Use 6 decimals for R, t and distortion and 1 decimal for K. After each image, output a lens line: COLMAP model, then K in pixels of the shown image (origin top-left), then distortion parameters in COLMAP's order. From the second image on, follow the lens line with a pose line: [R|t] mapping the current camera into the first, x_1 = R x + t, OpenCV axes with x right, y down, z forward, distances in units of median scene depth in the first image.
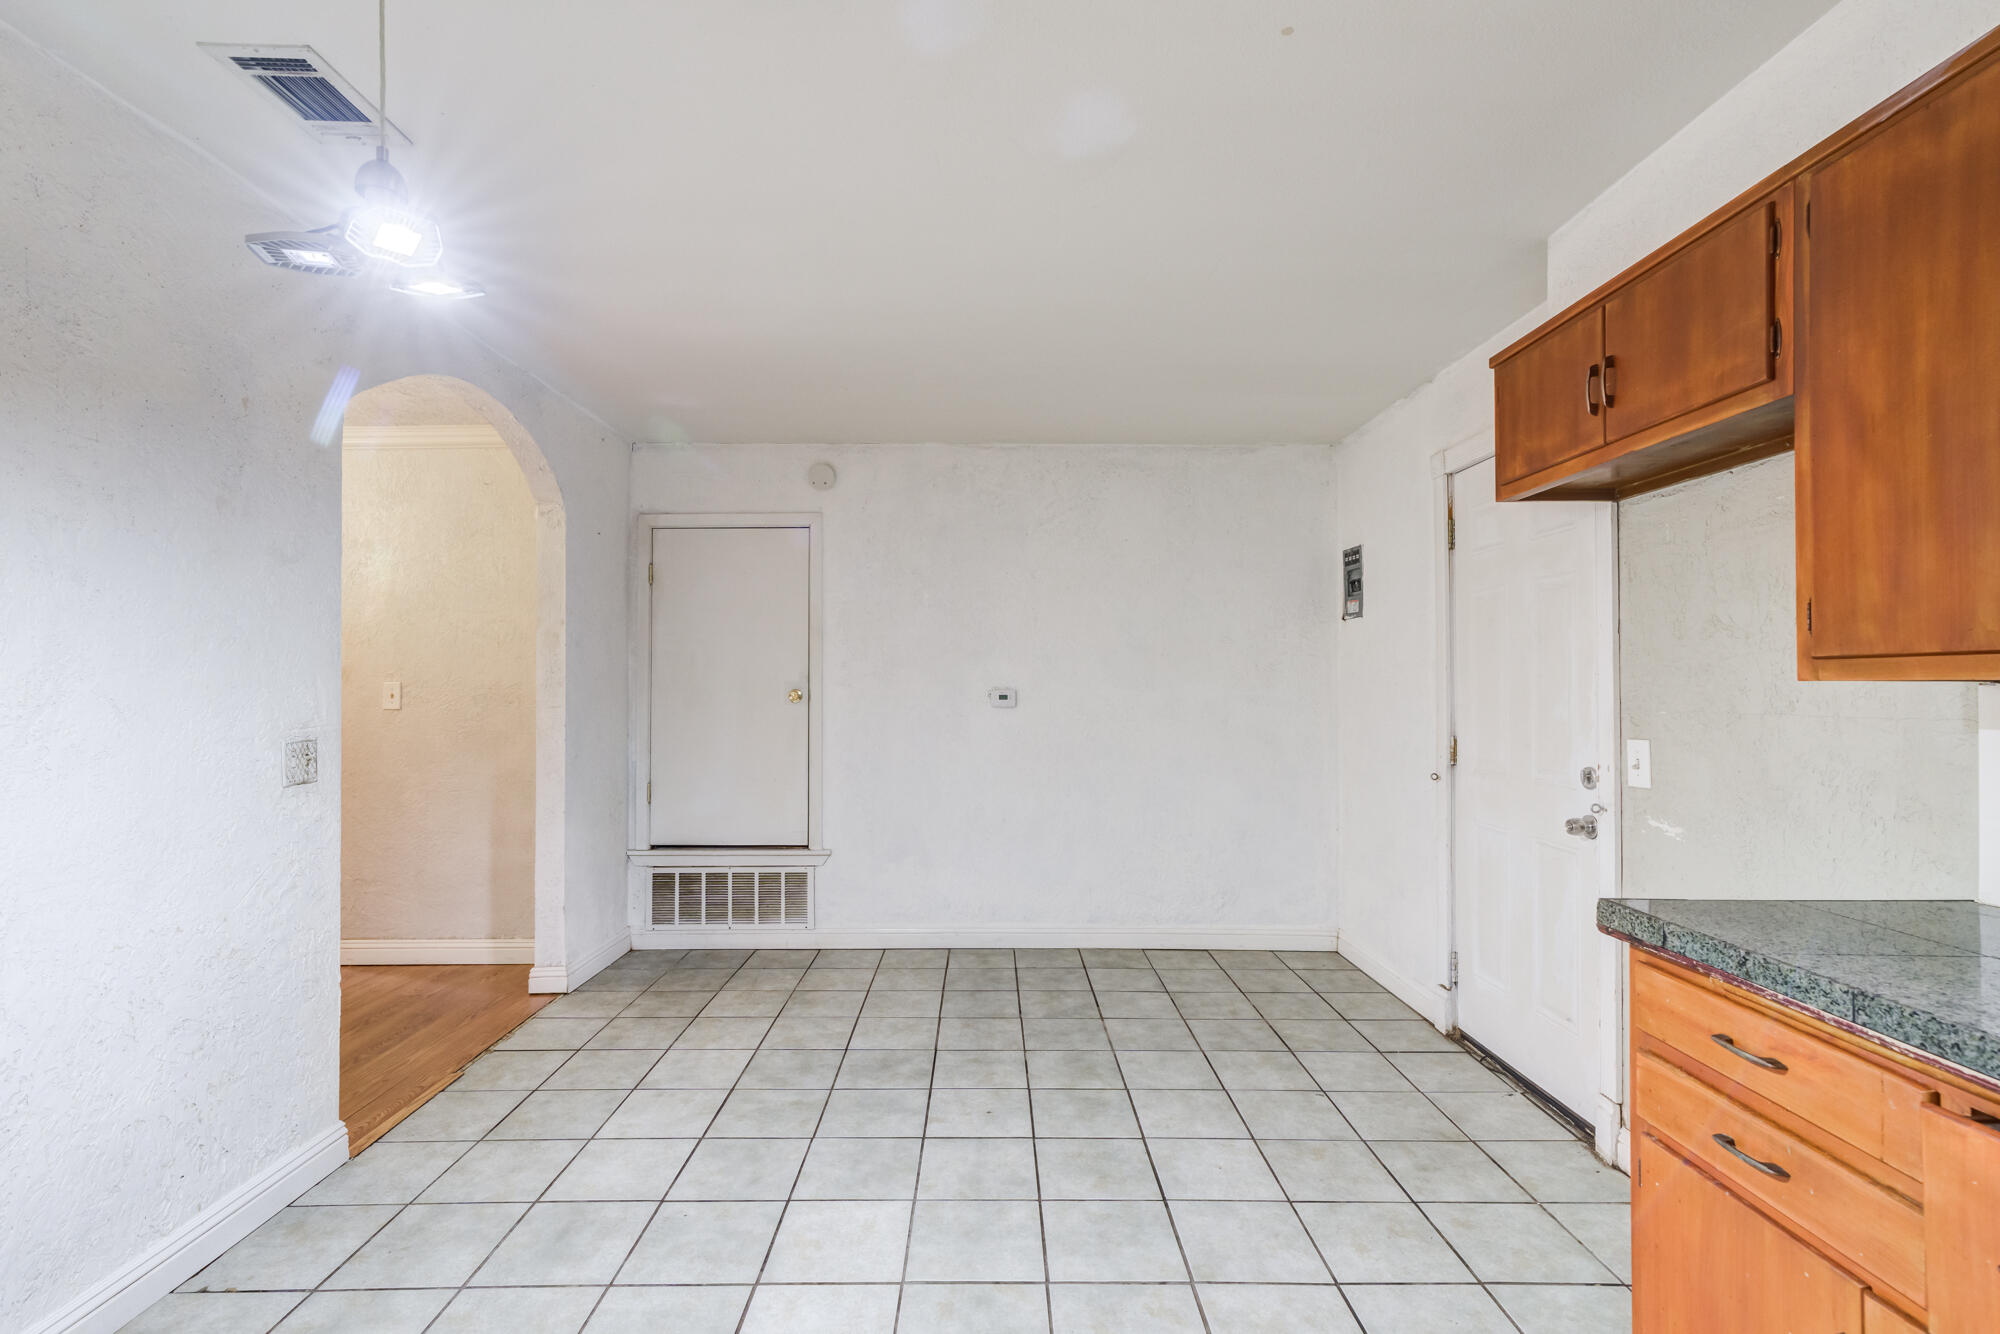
lens RADIAL K [[925.7, 0, 993.0], [0, 925.7, 675.5], [0, 0, 1]] dist [-0.011343, 0.013952]
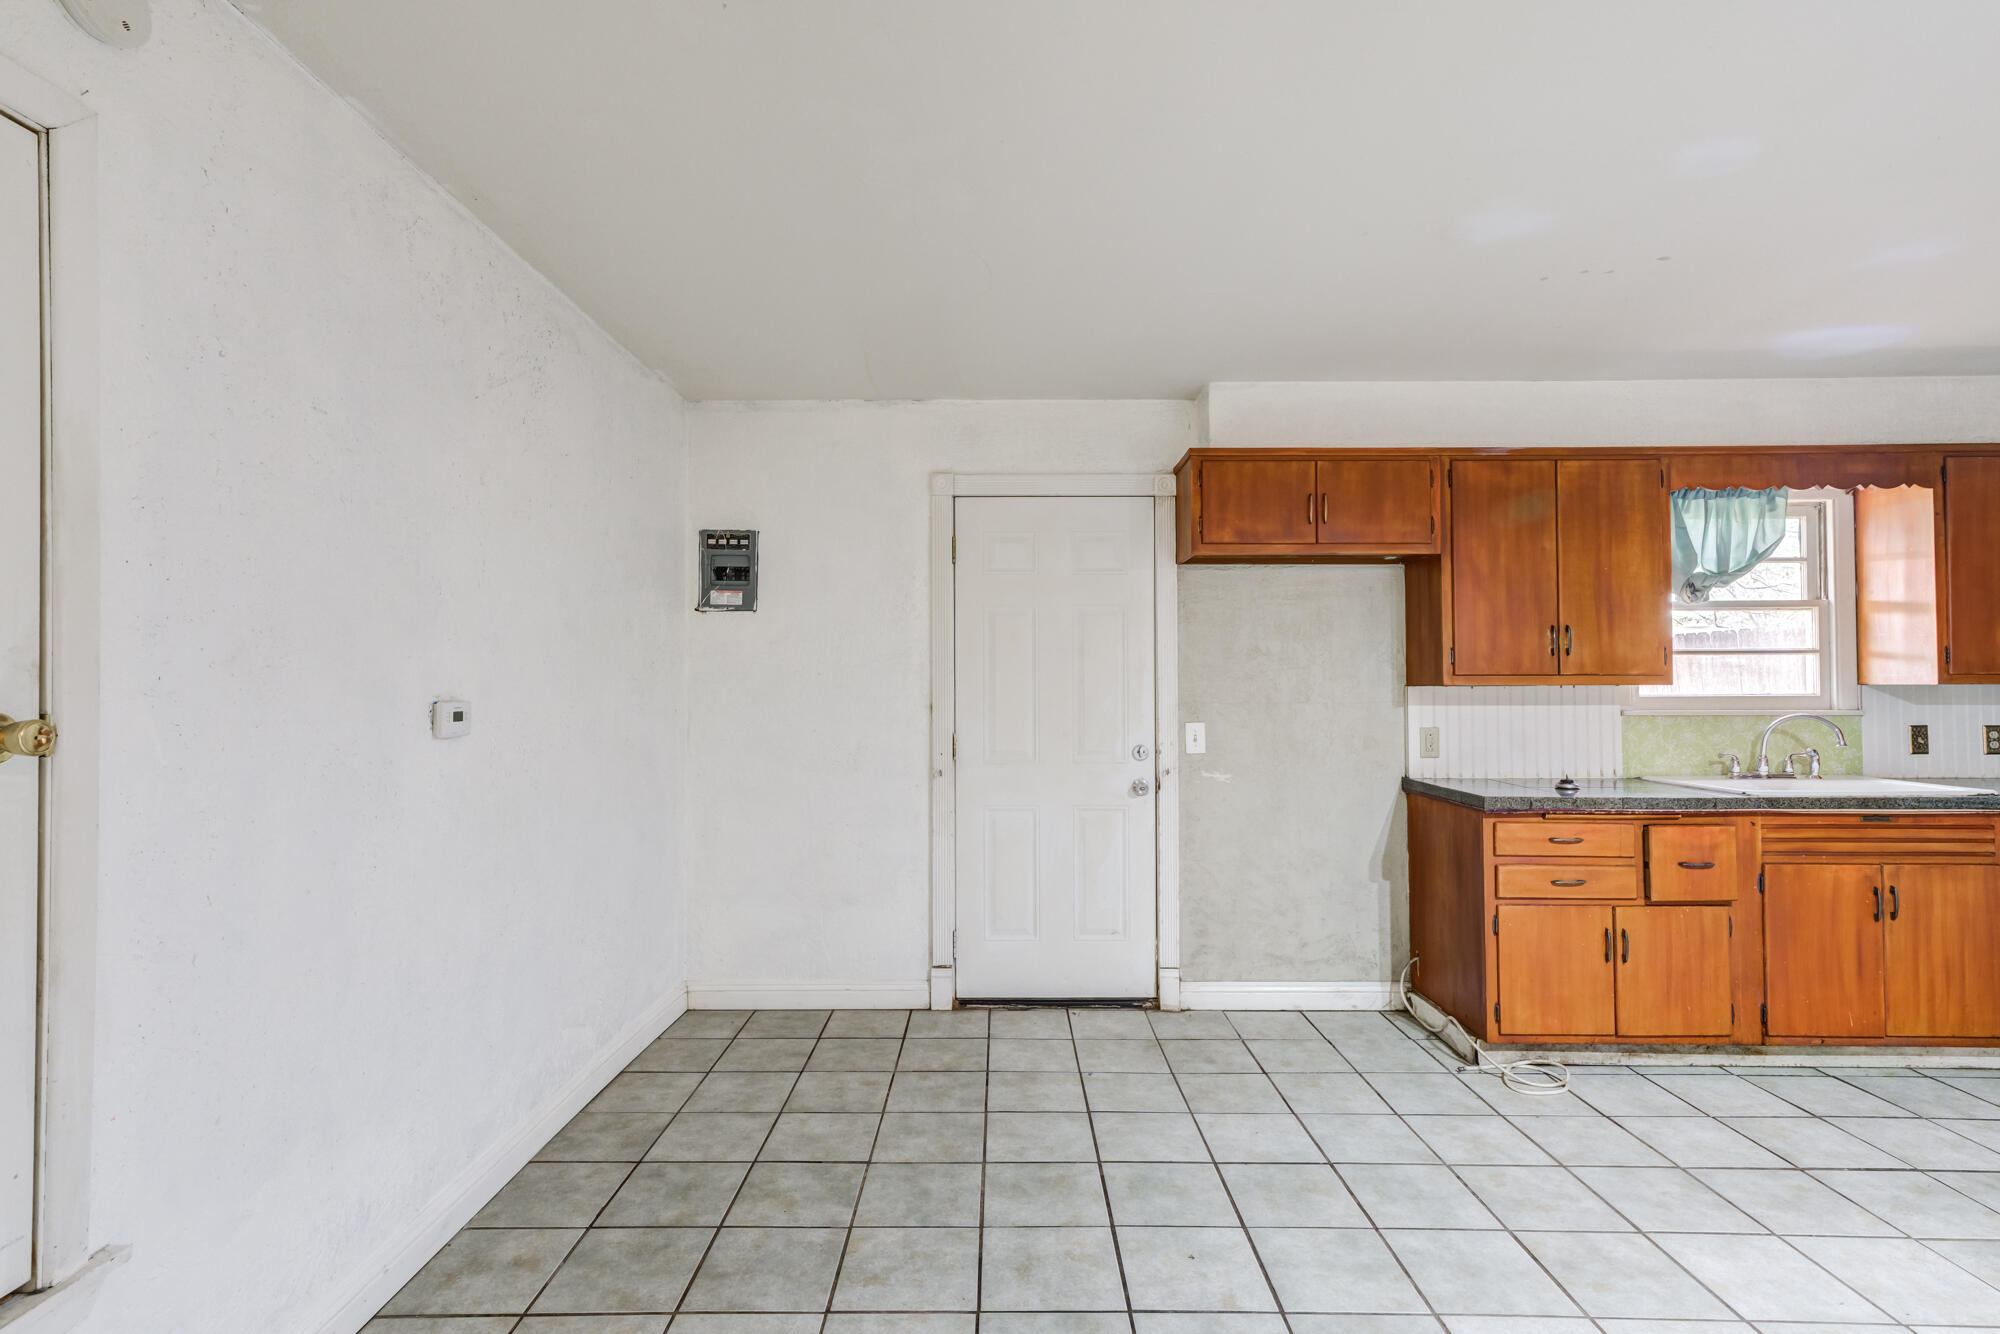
lens RADIAL K [[964.2, 0, 1001.0], [0, 964.2, 660.5], [0, 0, 1]] dist [-0.005021, 0.012106]
pose [[0.006219, 0.022265, 0.999733, -0.941088], [-0.009243, 0.999711, -0.022207, 0.004778], [-0.999938, -0.009103, 0.006423, 1.352354]]
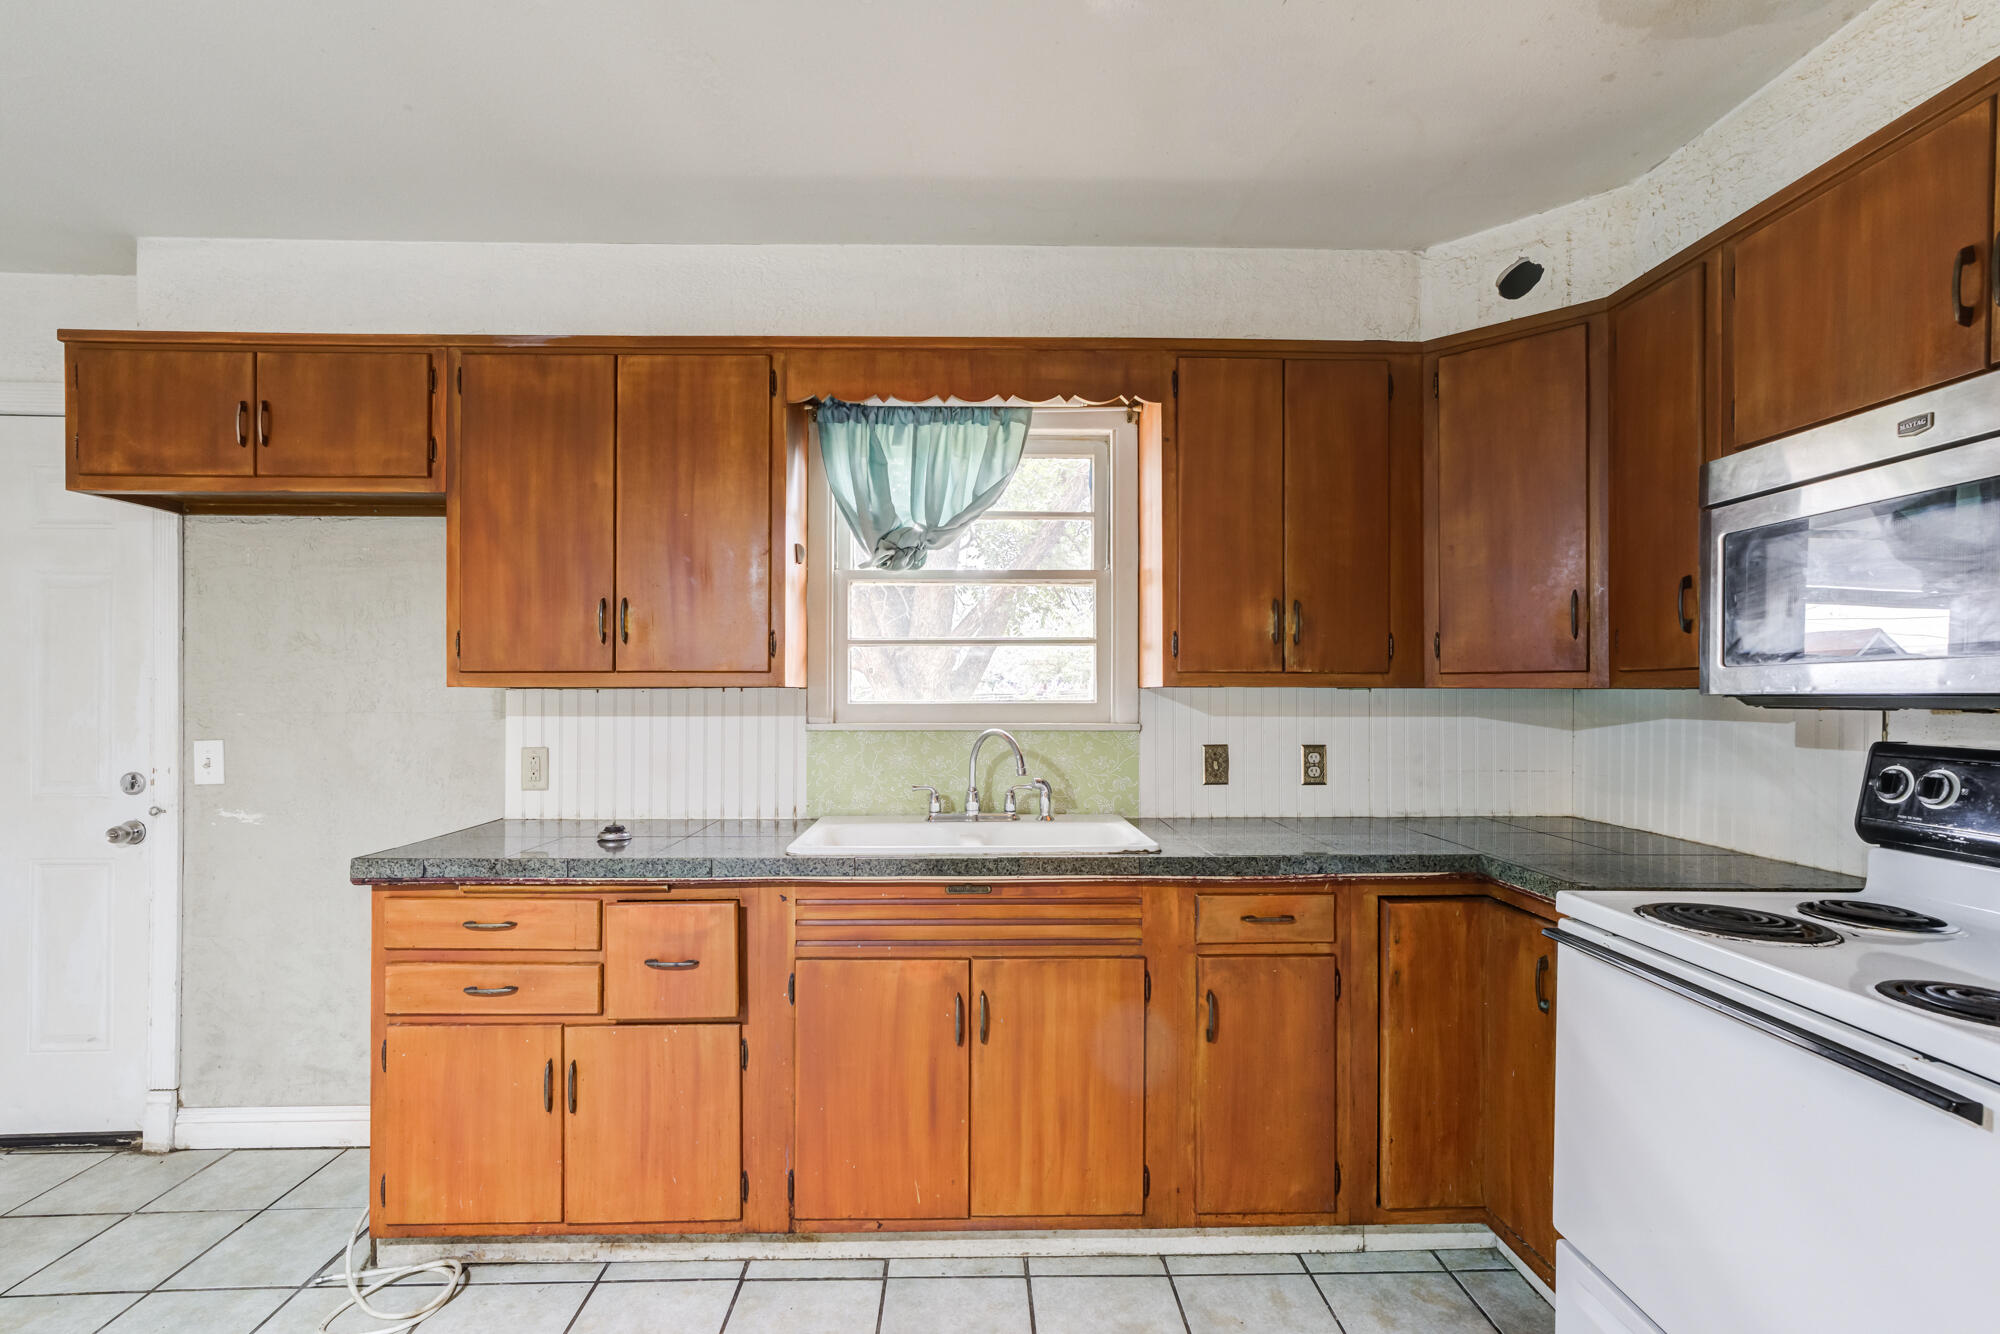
lens RADIAL K [[931.5, 0, 990.7], [0, 931.5, 689.1], [0, 0, 1]] dist [-0.012306, 0.014874]
pose [[-0.014148, 0.004311, 0.999891, -0.418950], [-0.010940, 0.999930, -0.004466, 0.004140], [-0.999840, -0.011002, -0.014099, 0.100676]]
